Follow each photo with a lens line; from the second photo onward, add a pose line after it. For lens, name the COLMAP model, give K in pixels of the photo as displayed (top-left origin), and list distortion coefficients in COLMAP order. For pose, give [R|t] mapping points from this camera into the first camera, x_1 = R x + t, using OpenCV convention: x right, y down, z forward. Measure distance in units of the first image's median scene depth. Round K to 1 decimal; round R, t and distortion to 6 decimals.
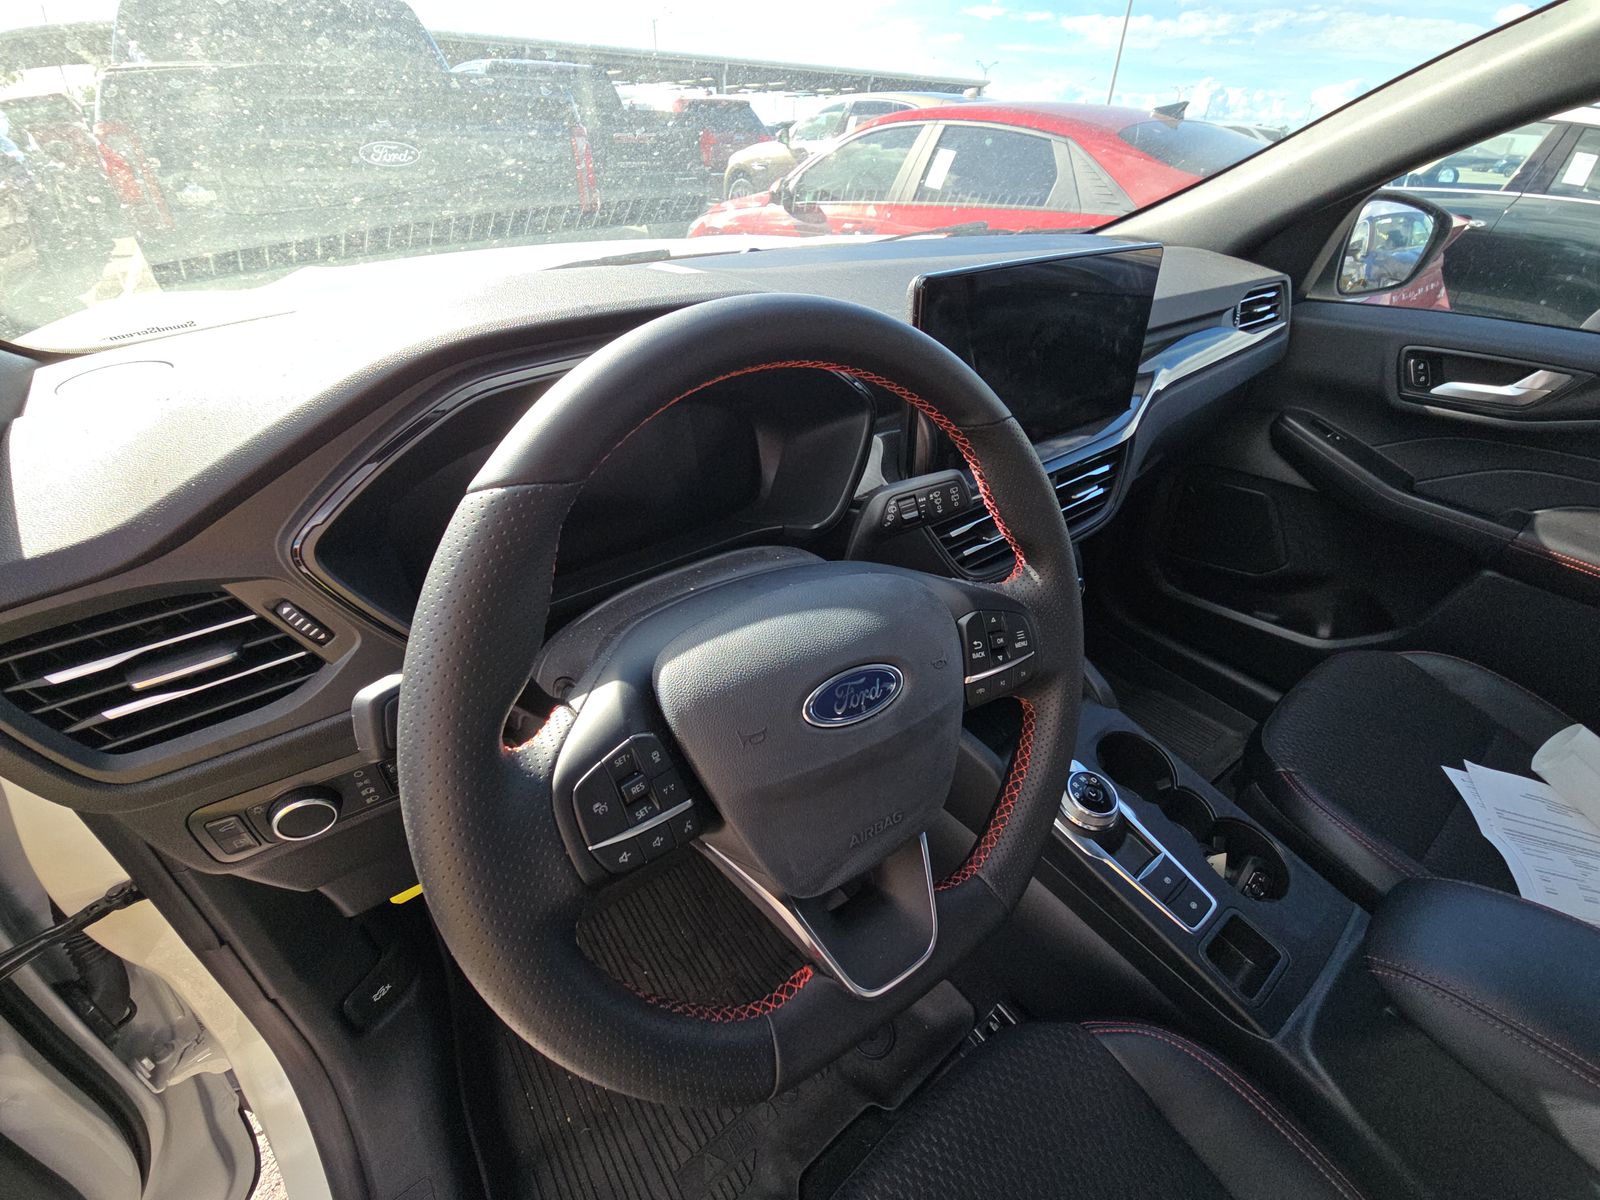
lens RADIAL K [[650.8, 0, 800.0], [0, 650.8, 600.0], [0, 0, 1]] dist [0.025799, -0.016823]
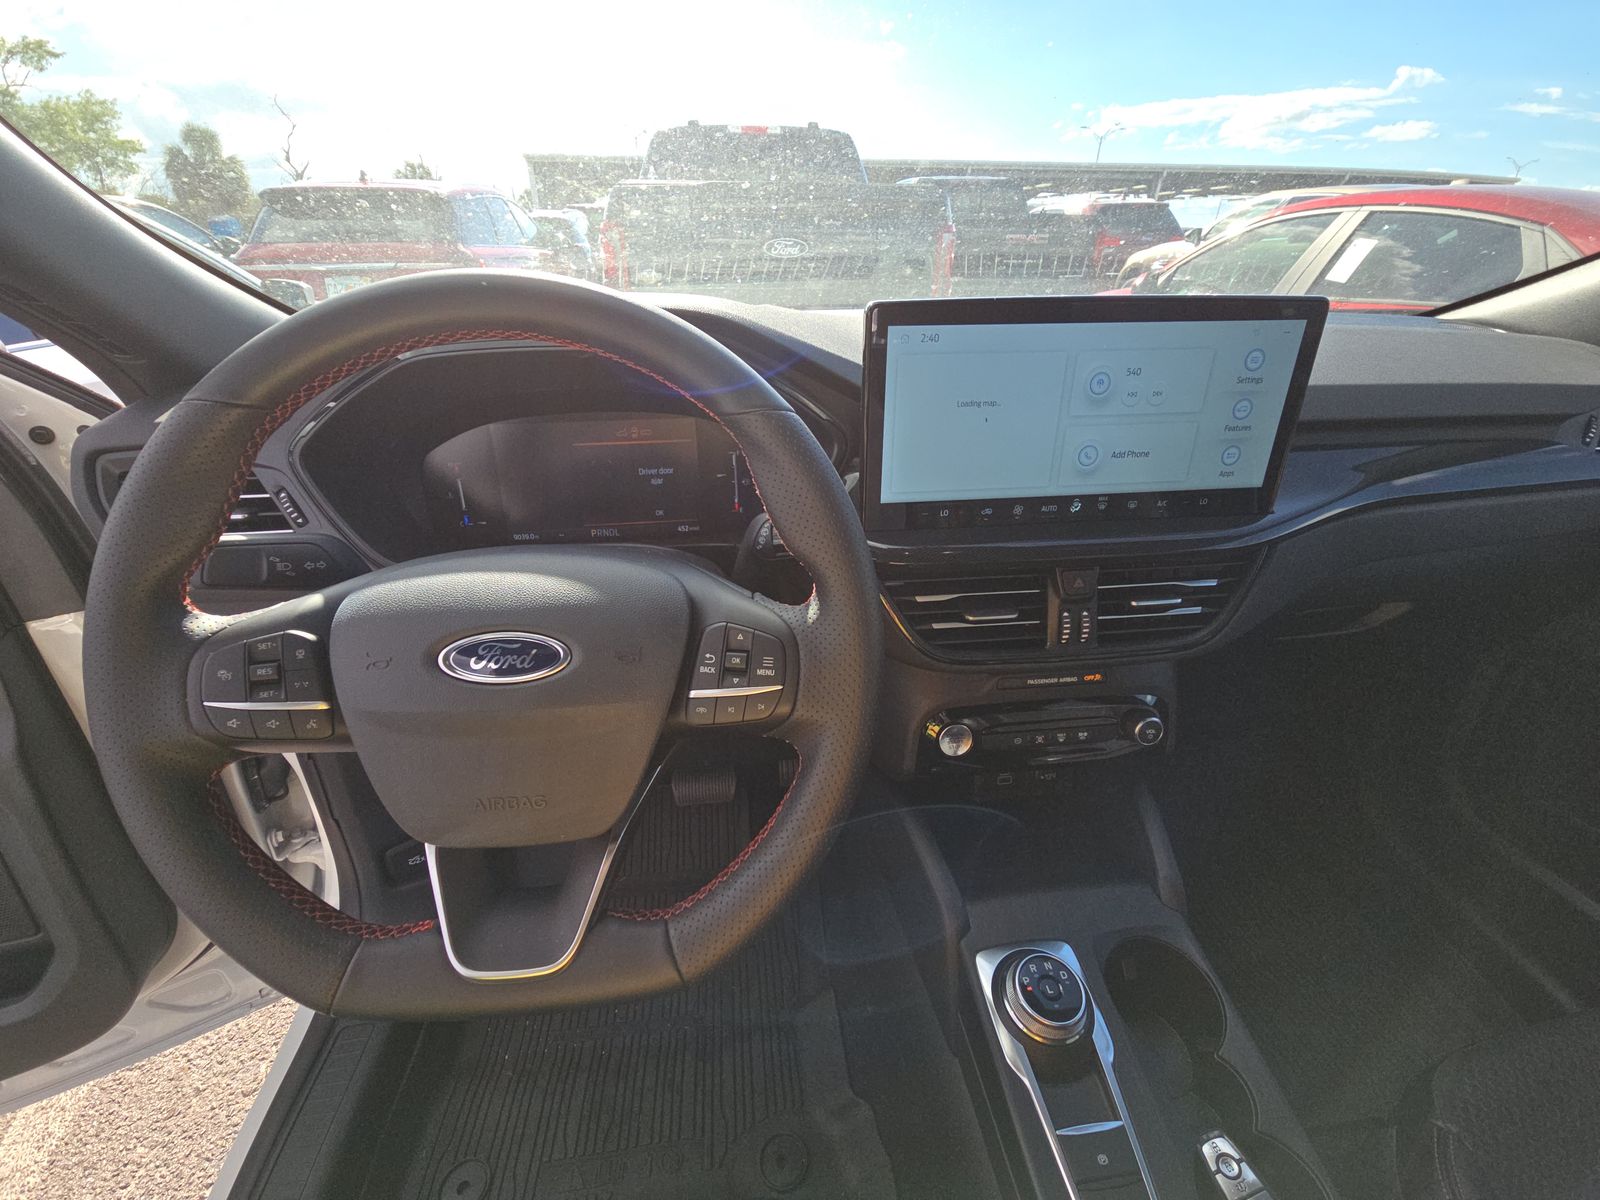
lens RADIAL K [[647.3, 0, 801.4], [0, 647.3, 588.4], [0, 0, 1]] dist [0.018157, -0.000070]
pose [[0.861968, 0.232006, -0.450760, 0.354159], [-0.287170, 0.956182, -0.056996, -0.013566], [0.417785, 0.178573, 0.890824, 0.117190]]
